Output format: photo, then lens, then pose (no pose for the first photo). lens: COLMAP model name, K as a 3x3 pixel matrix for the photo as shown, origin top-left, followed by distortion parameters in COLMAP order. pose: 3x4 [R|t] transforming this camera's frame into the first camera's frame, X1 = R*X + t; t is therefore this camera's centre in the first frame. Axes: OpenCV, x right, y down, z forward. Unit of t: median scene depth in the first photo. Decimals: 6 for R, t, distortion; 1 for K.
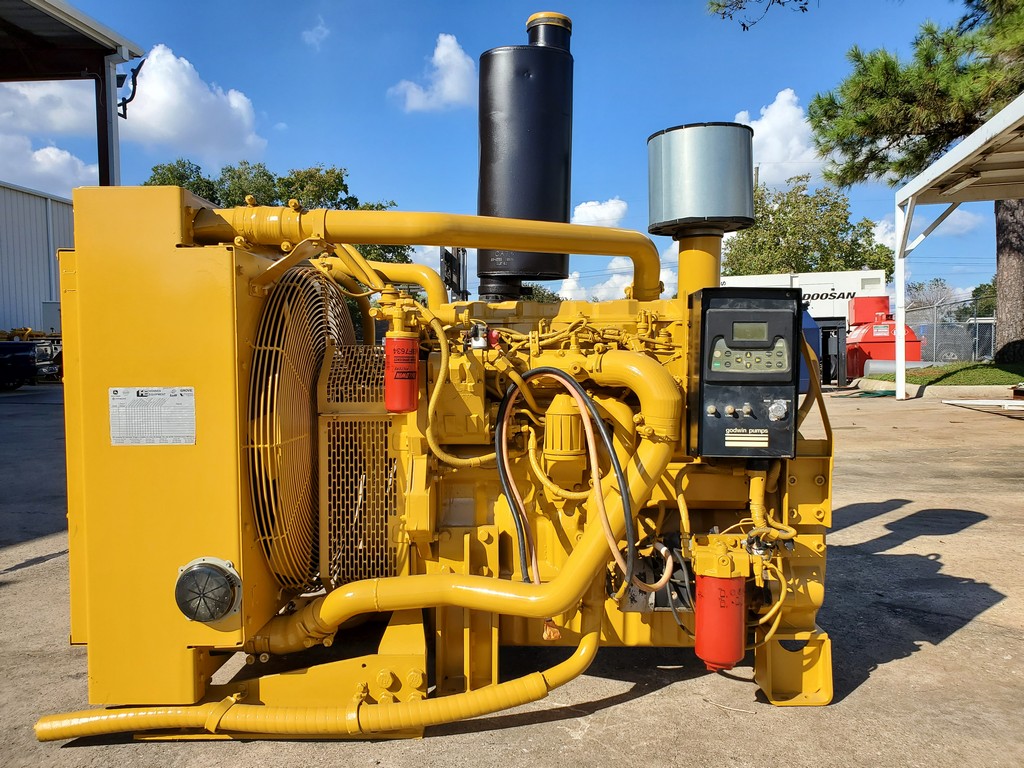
lens RADIAL K [[782.2, 0, 512.0], [0, 782.2, 384.0], [0, 0, 1]] dist [-0.001461, 0.000009]
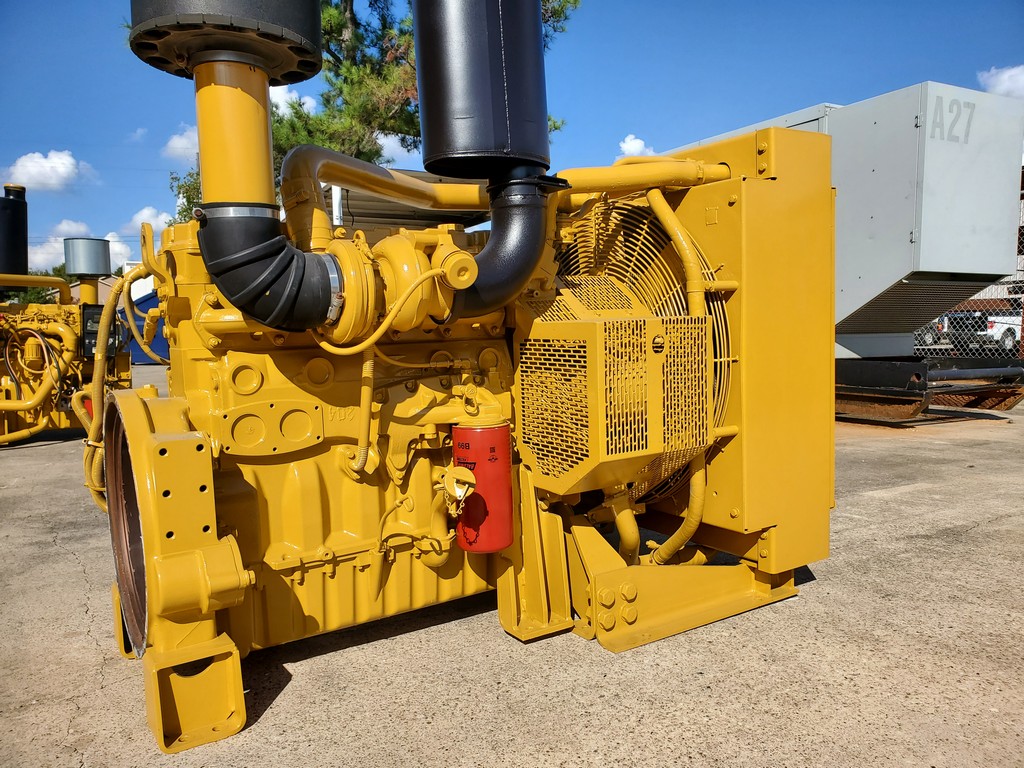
lens RADIAL K [[775.9, 0, 512.7], [0, 775.9, 398.8], [0, 0, 1]] dist [-0.006055, 0.001775]
pose [[0.780962, -0.030284, 0.623844, -0.339428], [0.004975, 0.999094, 0.042272, 0.128538], [-0.624559, -0.029909, 0.780405, -2.341740]]
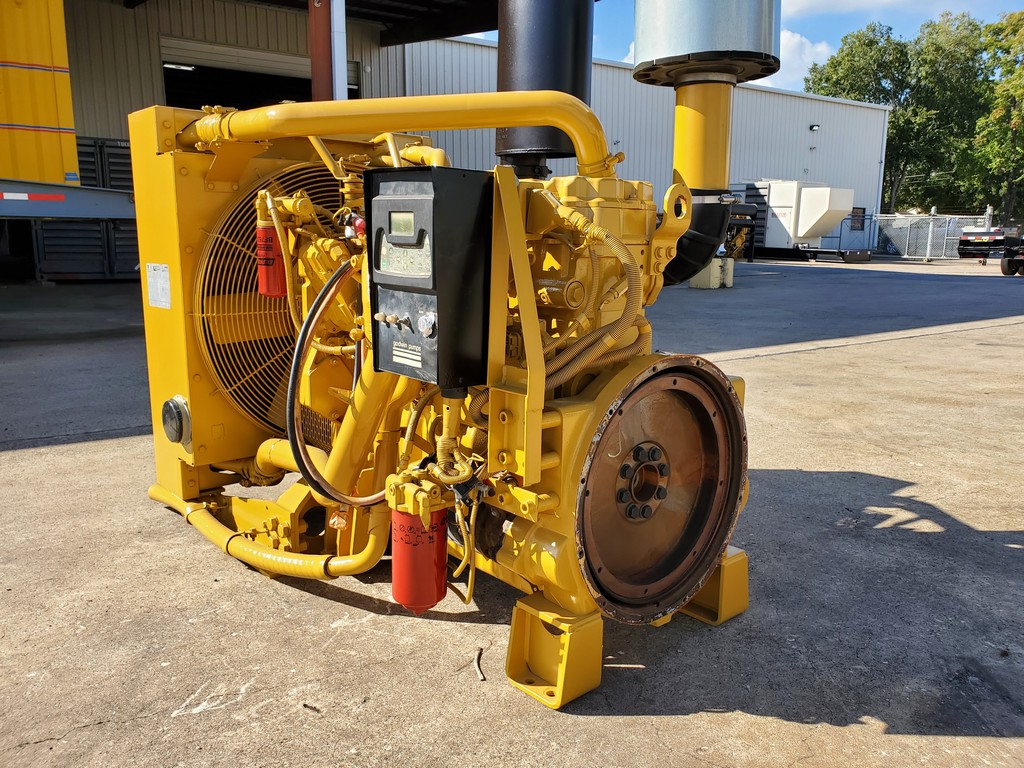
lens RADIAL K [[791.2, 0, 512.0], [0, 791.2, 384.0], [0, 0, 1]] dist [0.008579, 0.001792]
pose [[0.700562, 0.145043, -0.698696, 0.882497], [-0.041199, 0.985713, 0.163316, -0.038629], [0.712401, -0.085628, 0.696529, 0.442645]]
